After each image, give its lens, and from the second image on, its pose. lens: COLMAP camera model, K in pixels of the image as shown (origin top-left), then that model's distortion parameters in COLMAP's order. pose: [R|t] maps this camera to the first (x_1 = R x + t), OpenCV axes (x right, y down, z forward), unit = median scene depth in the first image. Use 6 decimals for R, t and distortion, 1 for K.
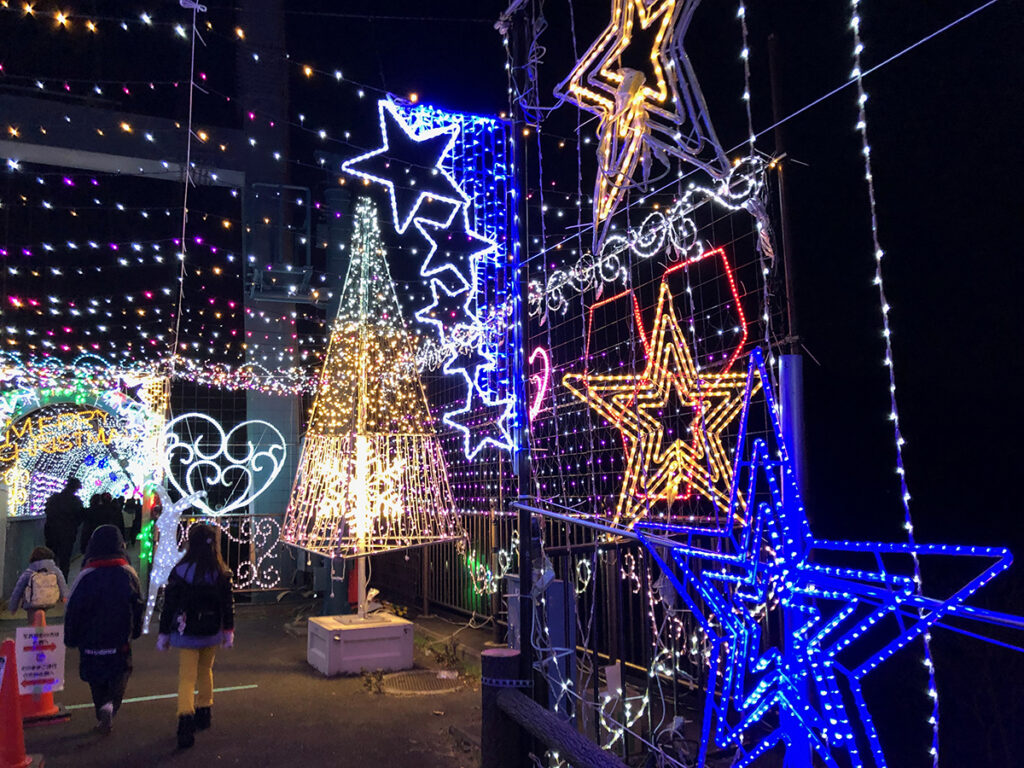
lens RADIAL K [[837.2, 0, 510.4], [0, 837.2, 387.6], [0, 0, 1]] dist [-0.002121, 0.001725]
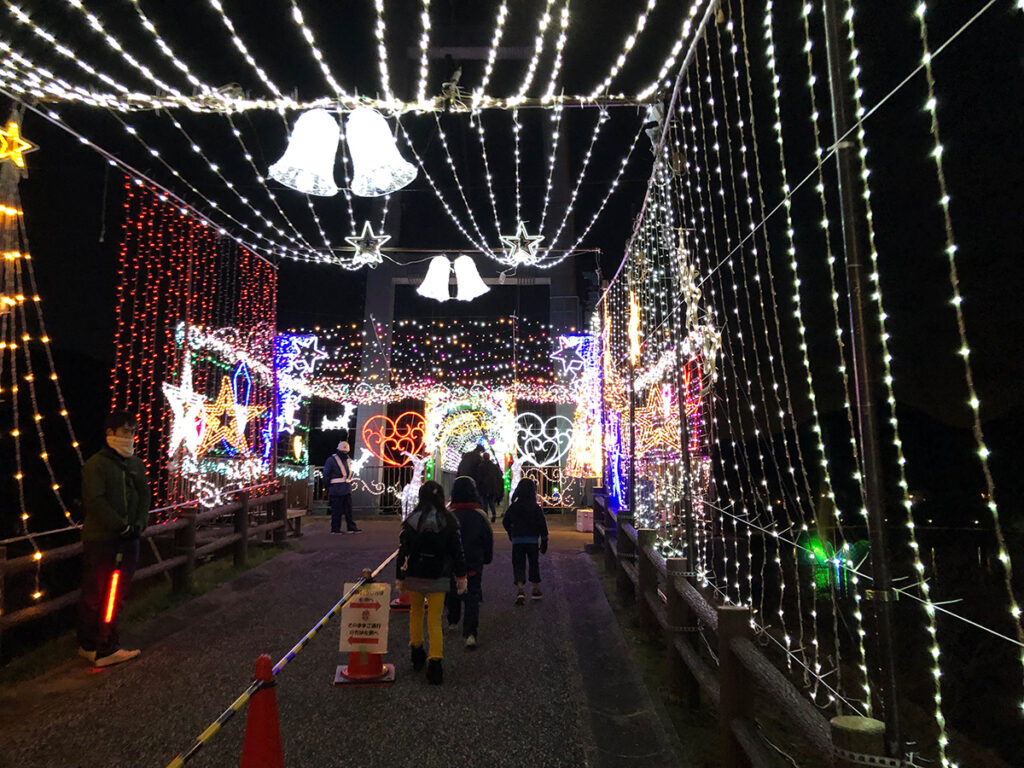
lens RADIAL K [[837.2, 0, 512.7], [0, 837.2, 384.0], [0, 0, 1]] dist [-0.002121, 0.001725]
pose [[0.921003, -0.025549, -0.388717, 0.333999], [0.031280, 0.999475, 0.008422, -0.052165], [0.388297, -0.019916, 0.921319, -0.769486]]
